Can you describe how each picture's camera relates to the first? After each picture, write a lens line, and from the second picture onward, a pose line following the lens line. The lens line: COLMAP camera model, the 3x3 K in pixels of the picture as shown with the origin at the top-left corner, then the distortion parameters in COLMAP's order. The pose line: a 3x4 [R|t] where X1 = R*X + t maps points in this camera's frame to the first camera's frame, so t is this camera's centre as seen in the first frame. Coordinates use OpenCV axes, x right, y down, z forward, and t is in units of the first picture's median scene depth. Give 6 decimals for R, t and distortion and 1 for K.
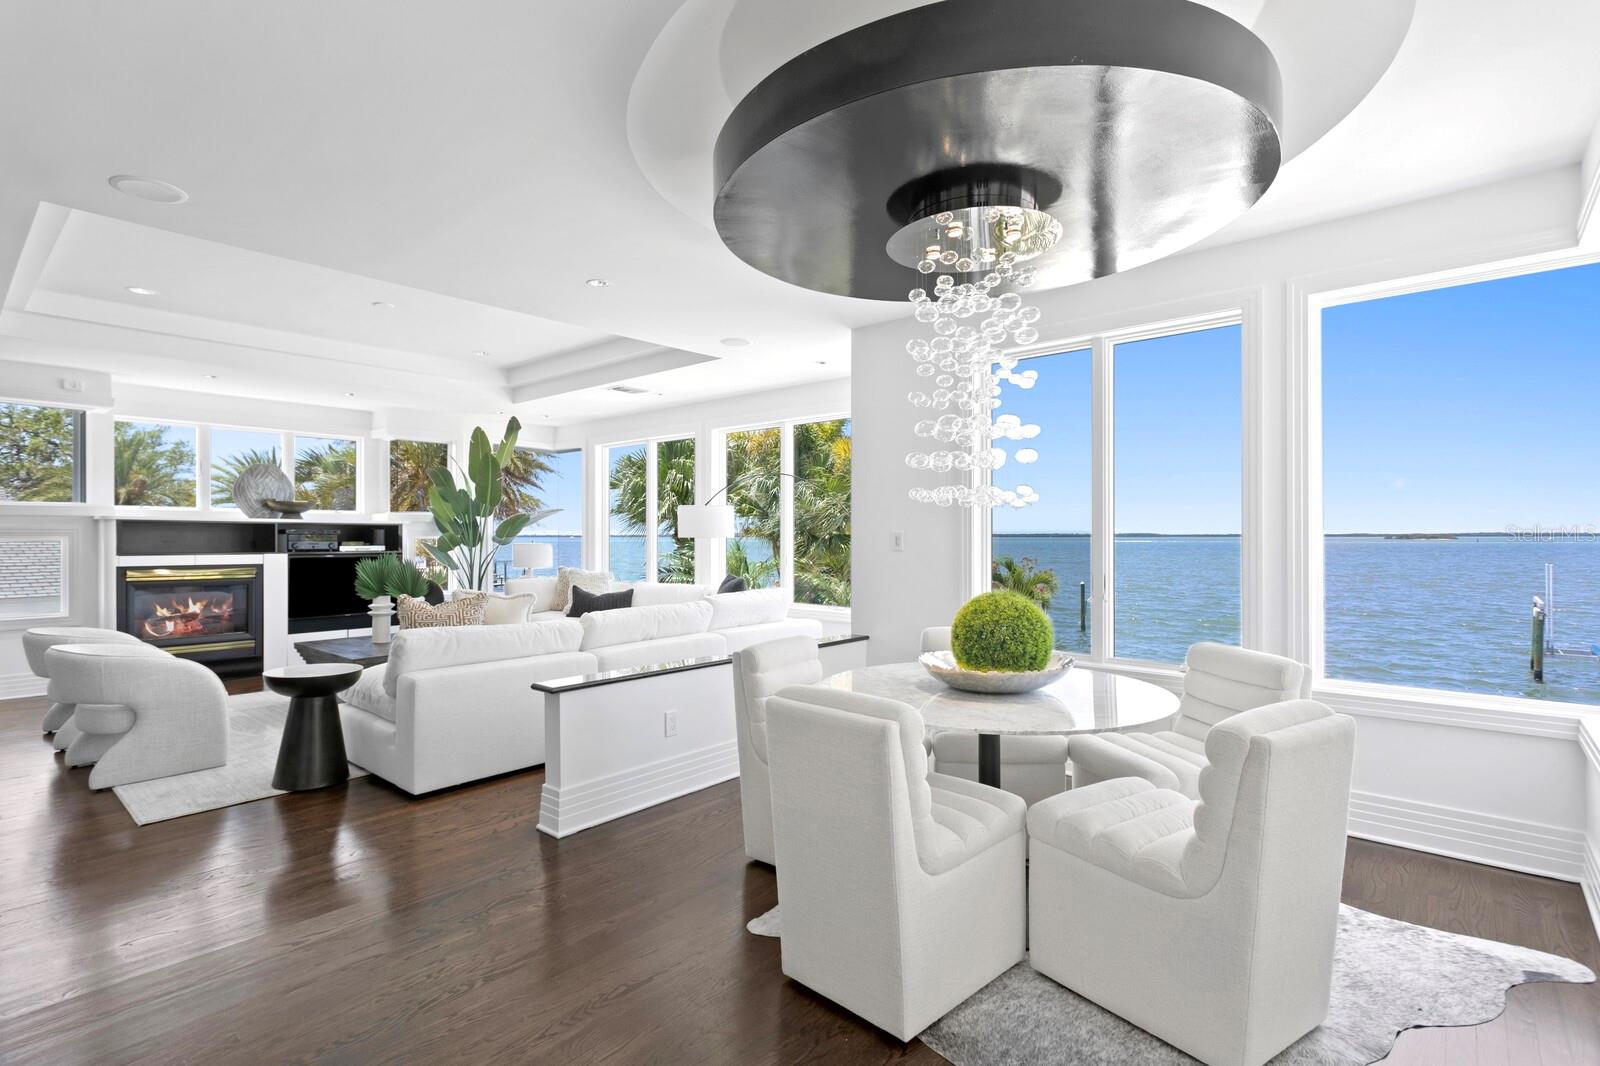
lens RADIAL K [[773.8, 0, 800.0], [0, 773.8, 533.0], [0, 0, 1]] dist [-0.001084, -0.000771]
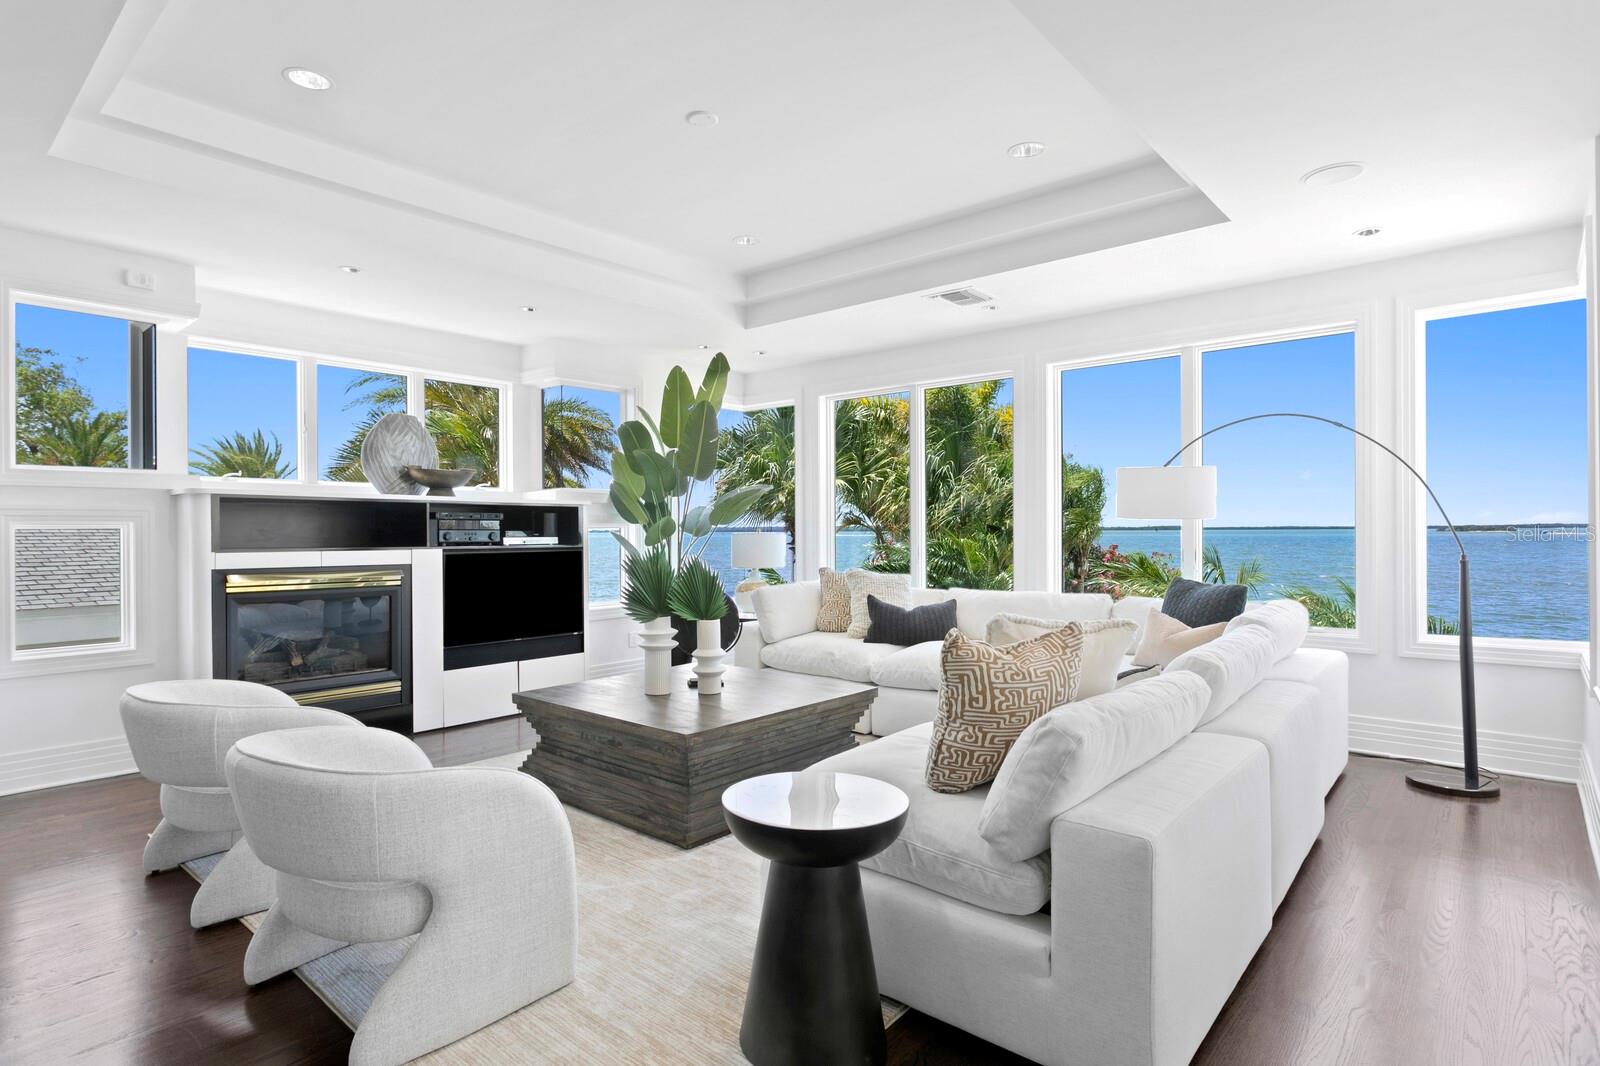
lens RADIAL K [[838.6, 0, 800.0], [0, 838.6, 533.0], [0, 0, 1]] dist [-0.017980, 0.000960]
pose [[0.999991, -0.003247, 0.002551, -0.359474], [0.003228, 0.999969, 0.007210, 0.009301], [-0.002574, -0.007202, 0.999971, 0.285884]]
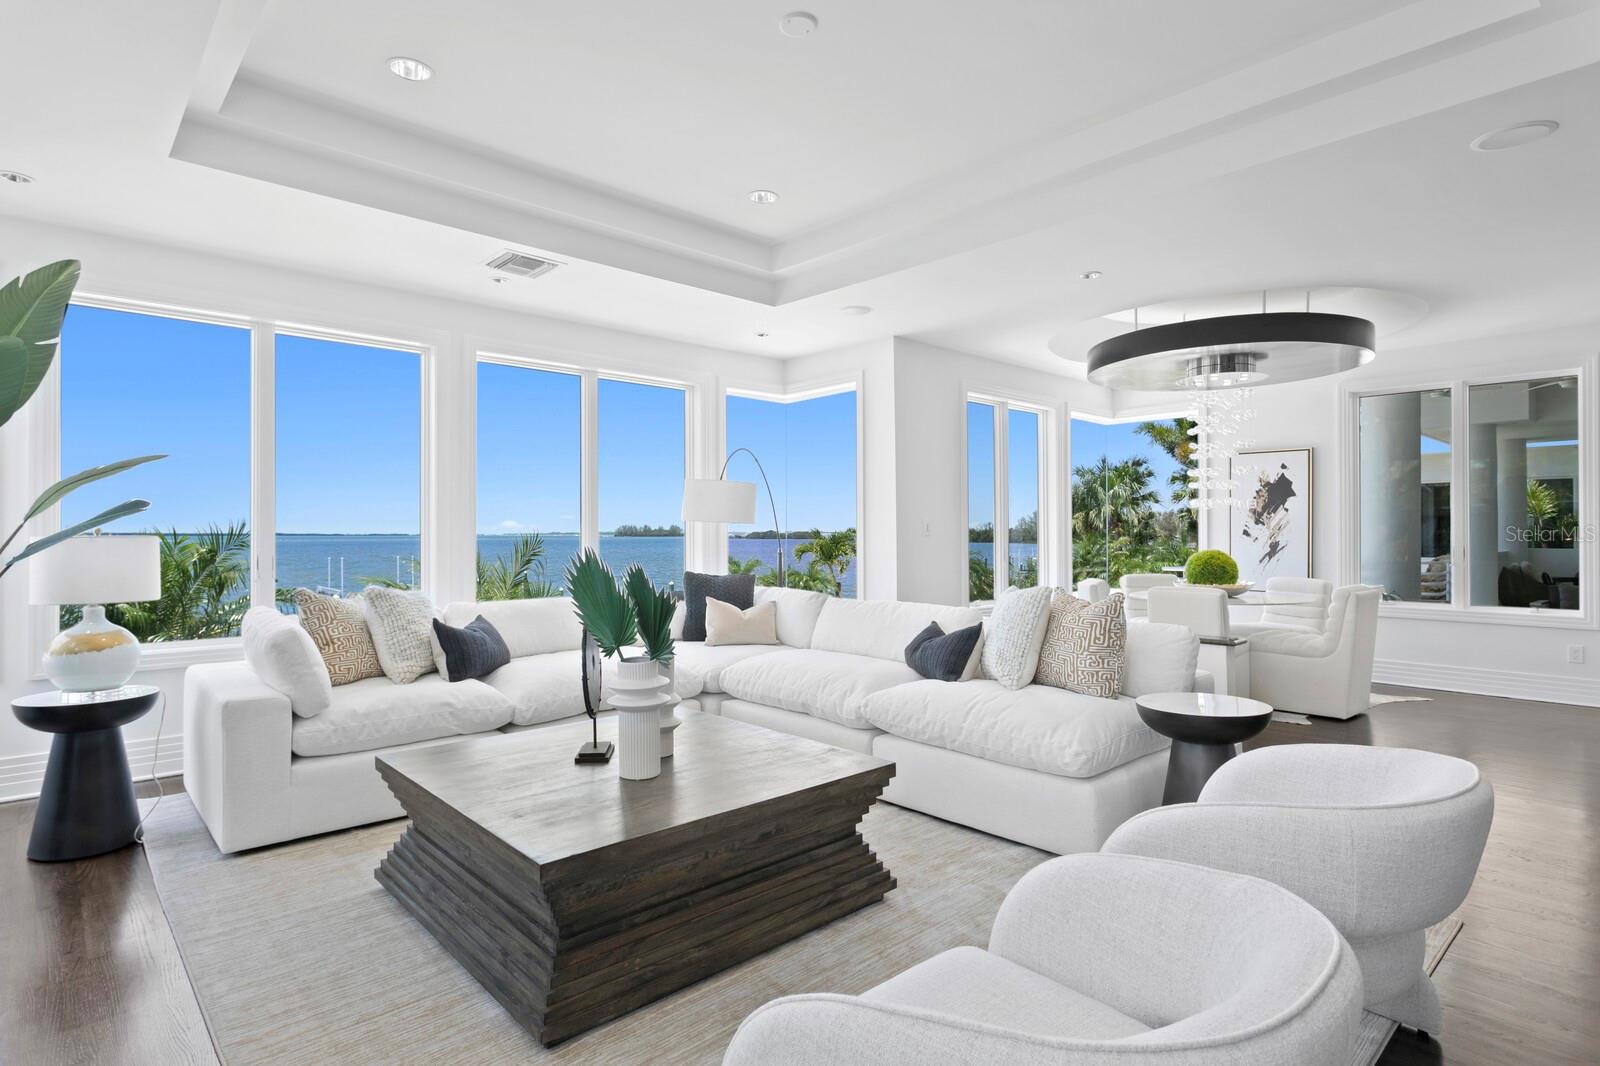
lens RADIAL K [[816.7, 0, 798.4], [0, 816.7, 529.1], [0, 0, 1]] dist [0.003101, 0.000583]
pose [[0.108903, 0.004264, 0.994043, -0.803266], [-0.004651, 0.999982, -0.003780, 0.011989], [-0.994042, -0.004211, 0.108920, 0.733632]]
